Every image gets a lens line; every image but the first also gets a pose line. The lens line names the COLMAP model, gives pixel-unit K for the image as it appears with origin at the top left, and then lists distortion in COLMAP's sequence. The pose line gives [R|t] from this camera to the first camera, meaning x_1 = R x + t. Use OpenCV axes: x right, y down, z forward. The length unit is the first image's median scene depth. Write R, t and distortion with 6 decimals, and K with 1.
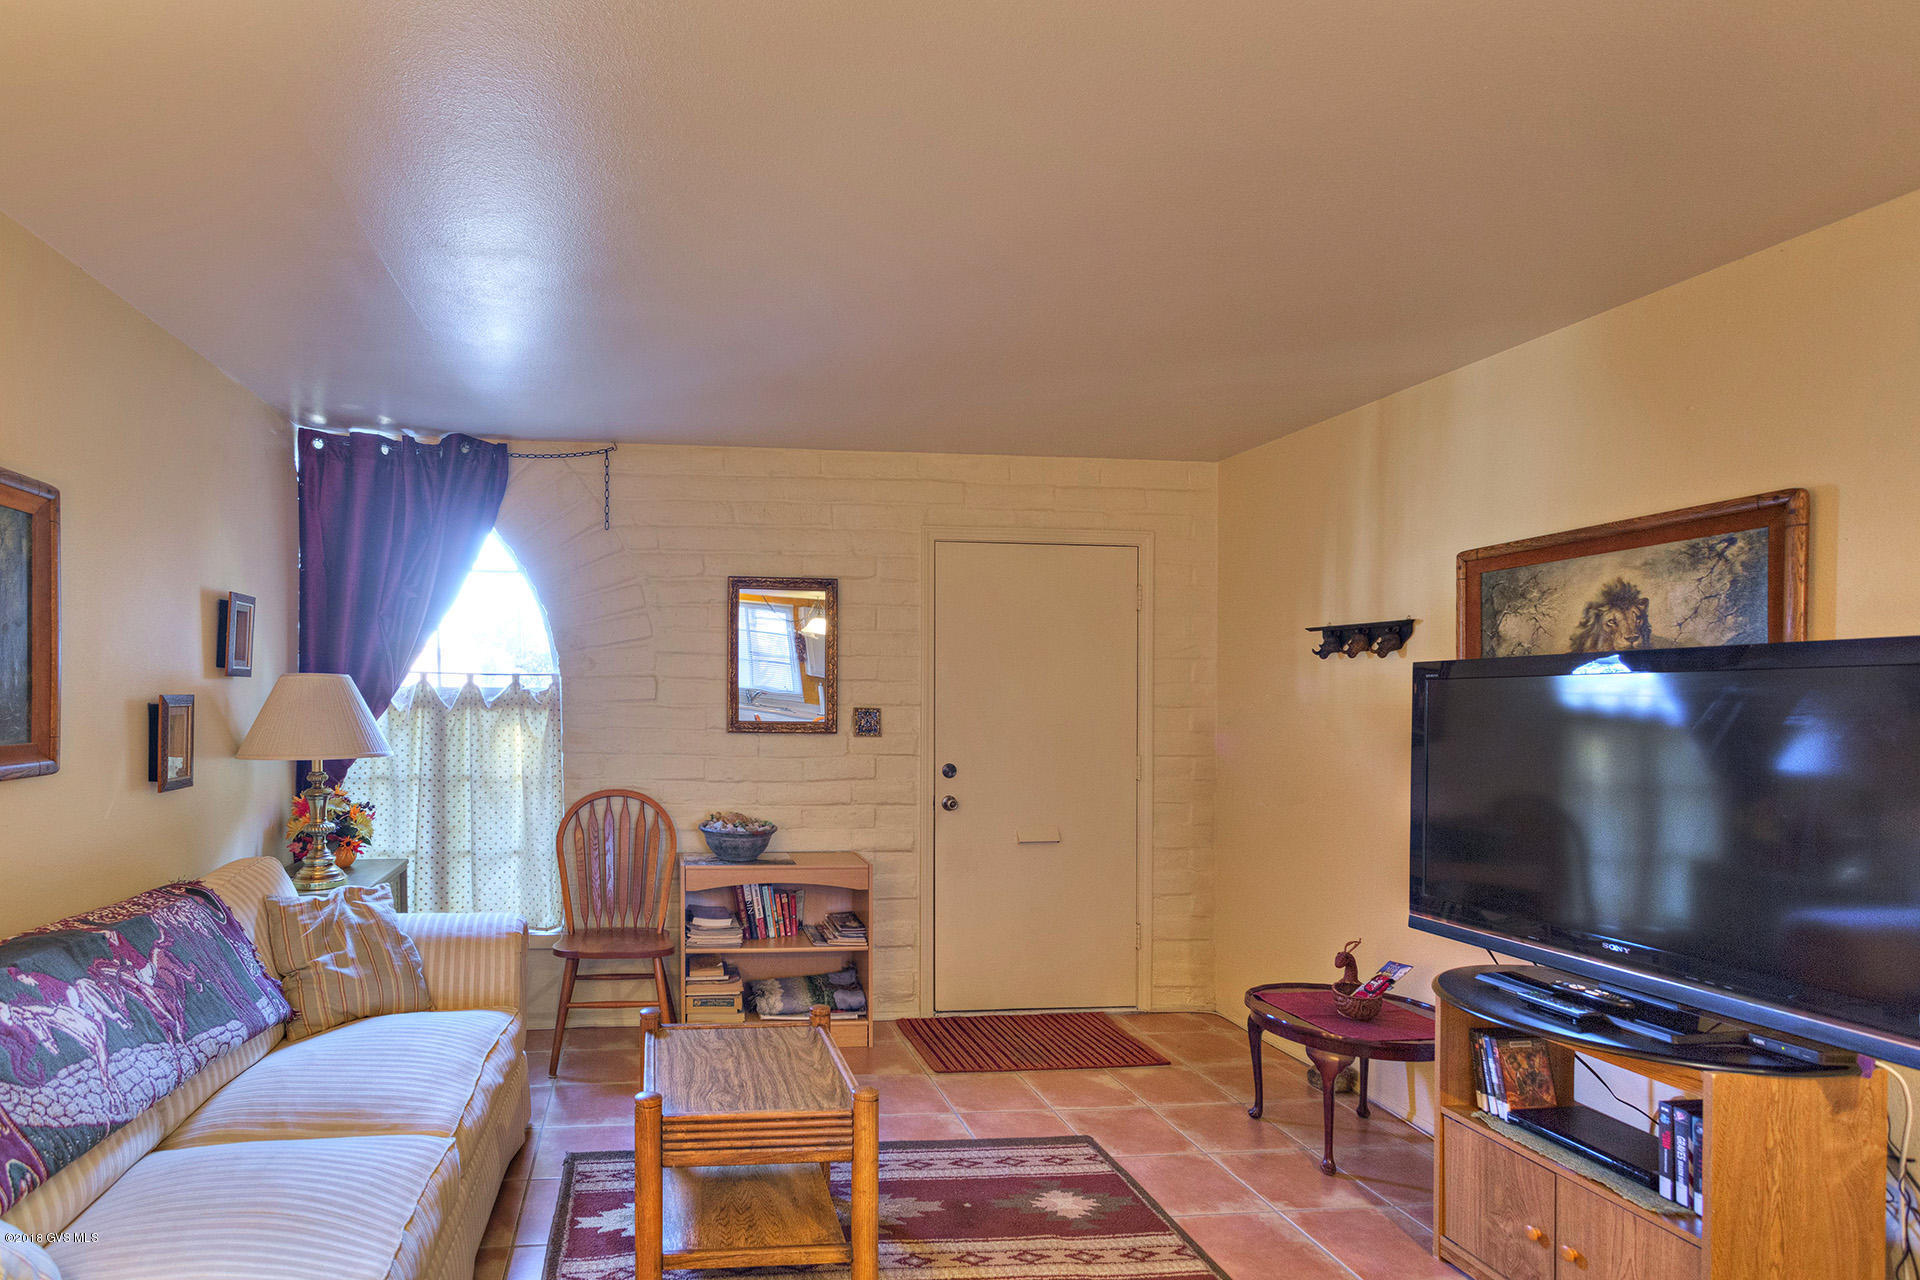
lens RADIAL K [[881.7, 0, 959.1], [0, 881.7, 705.6], [0, 0, 1]] dist [-0.001036, -0.000006]
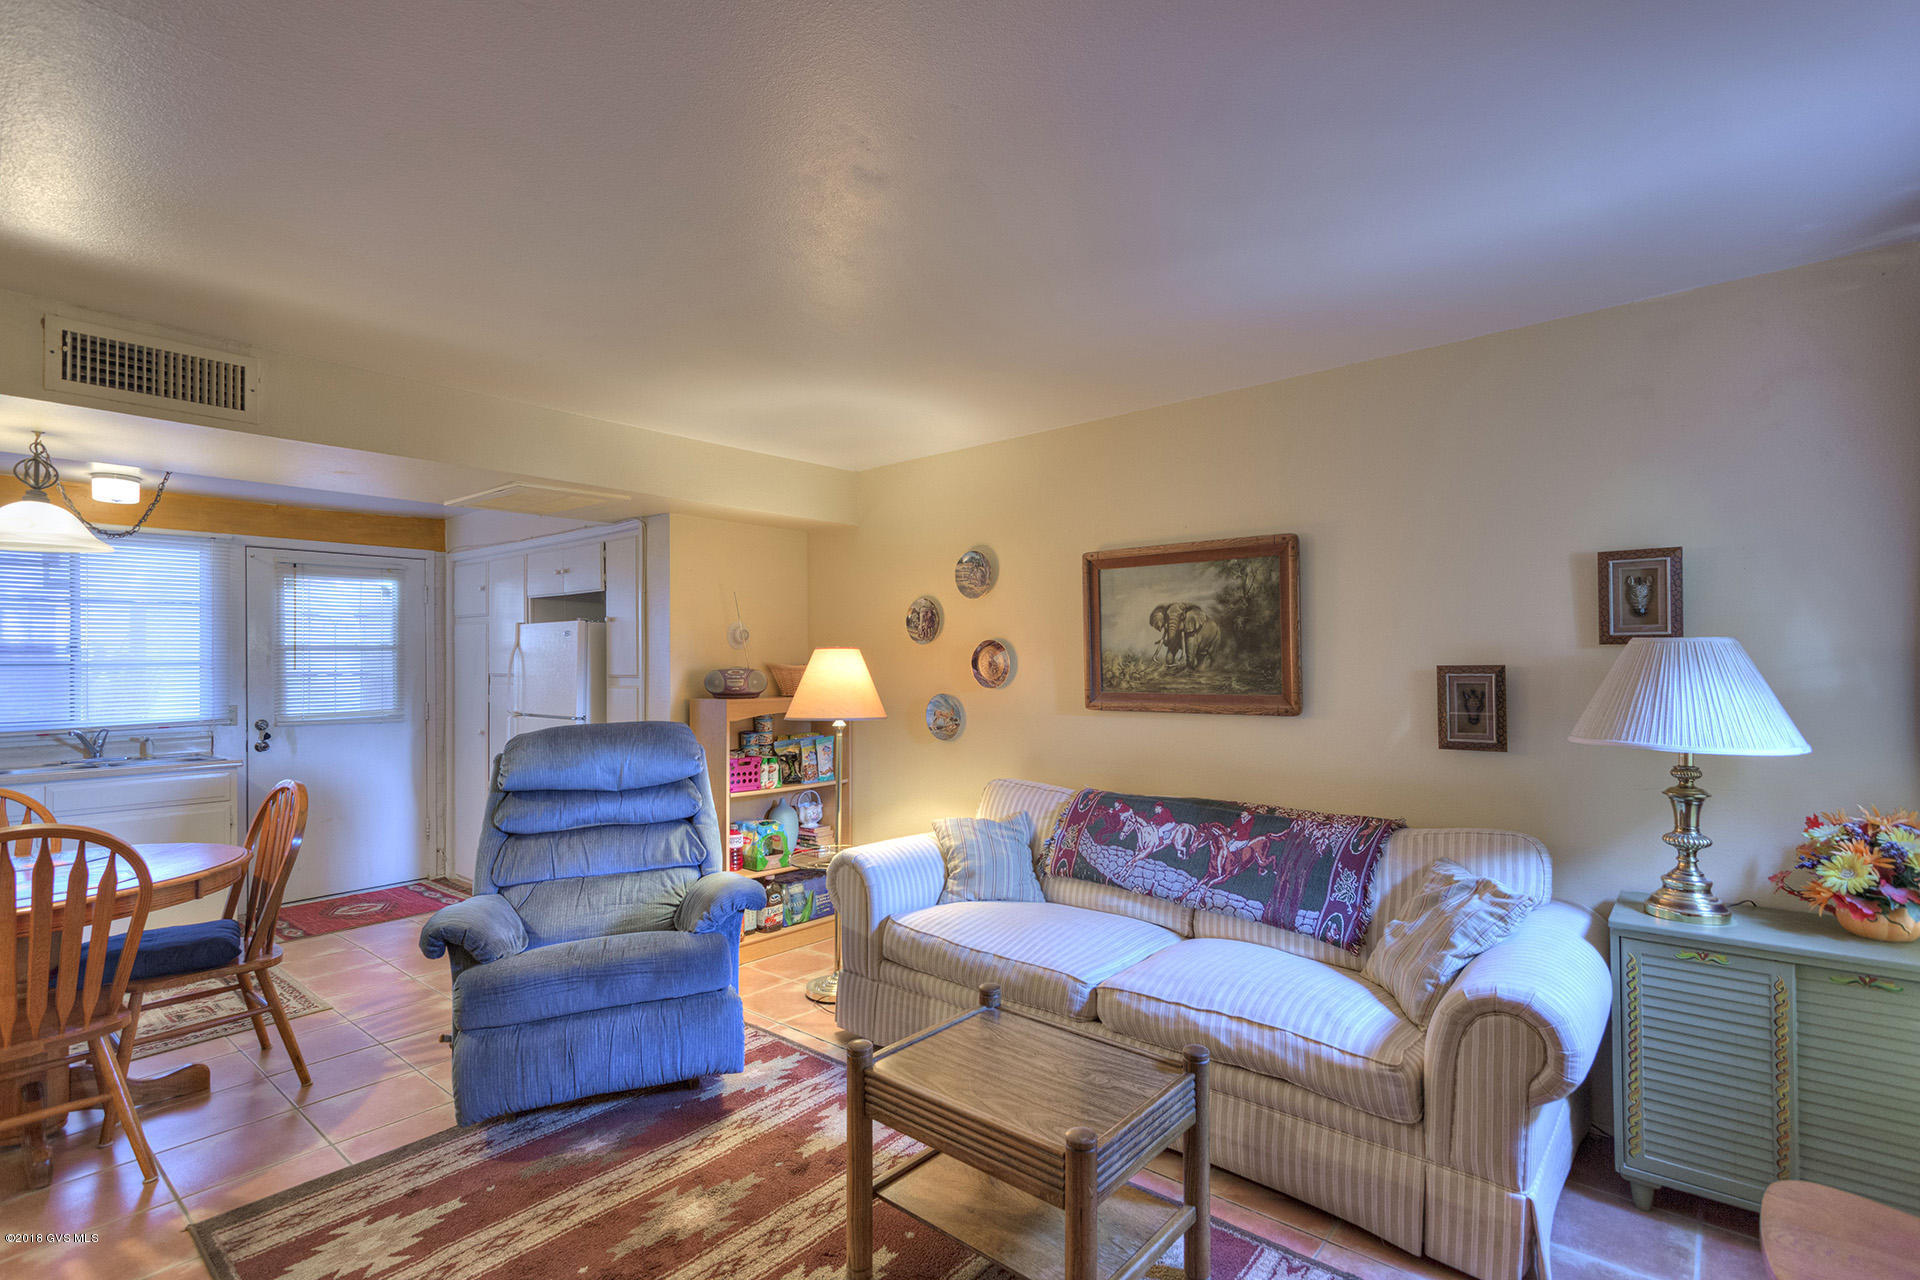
lens RADIAL K [[920.8, 0, 966.8], [0, 920.8, 650.8], [0, 0, 1]] dist [0.000700, 0.000647]
pose [[-0.709327, -0.002849, -0.704874, 0.223731], [0.000315, 0.999990, -0.004359, -0.011856], [0.704880, -0.003314, -0.709319, 0.679353]]
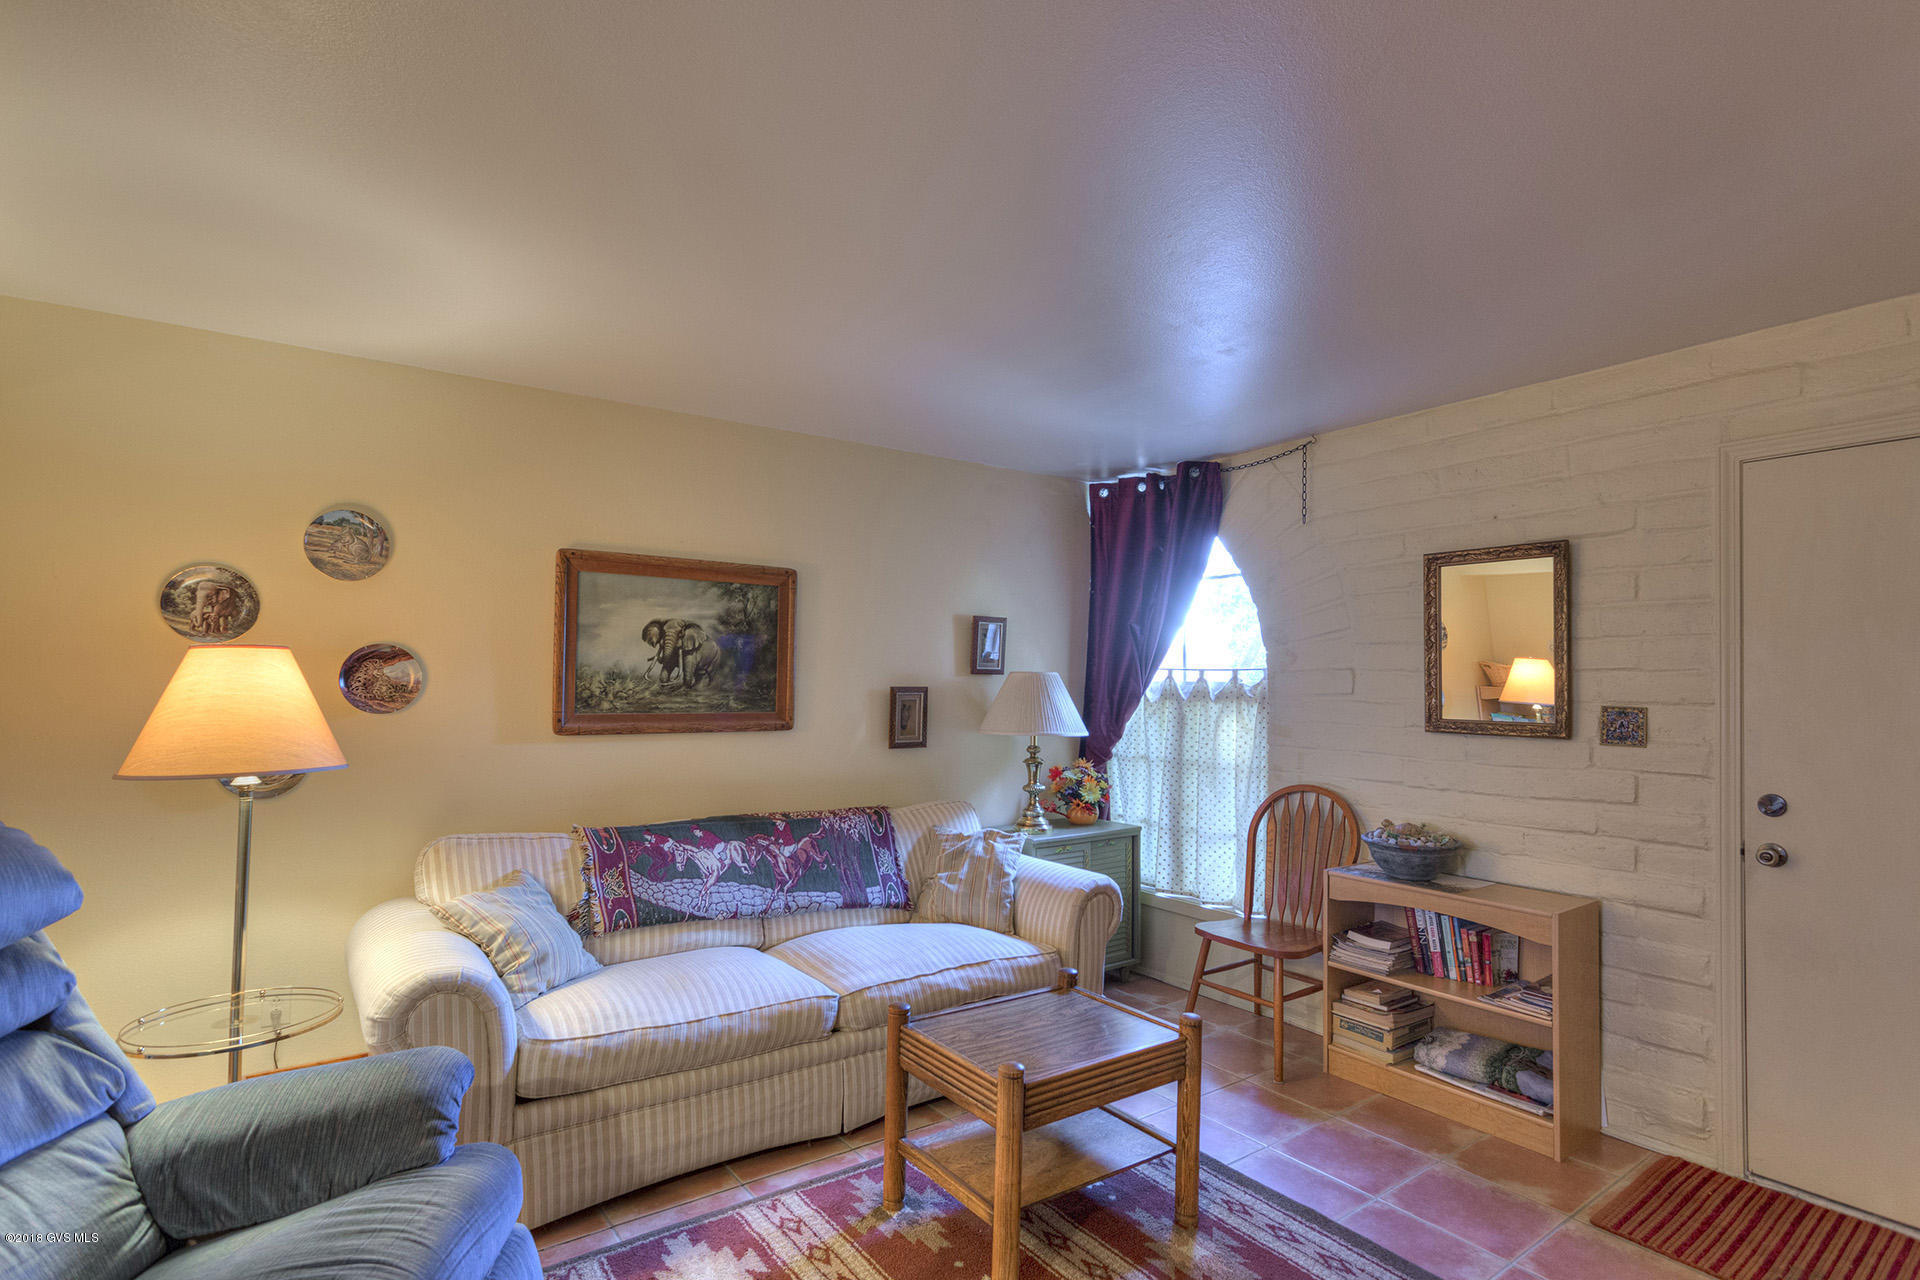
lens RADIAL K [[920.8, 0, 966.8], [0, 920.8, 650.8], [0, 0, 1]] dist [0.000700, 0.000647]
pose [[0.511766, -0.034275, -0.858441, 0.304687], [-0.014614, 0.998712, -0.048587, 0.001362], [0.859001, 0.037410, 0.510606, 0.144725]]
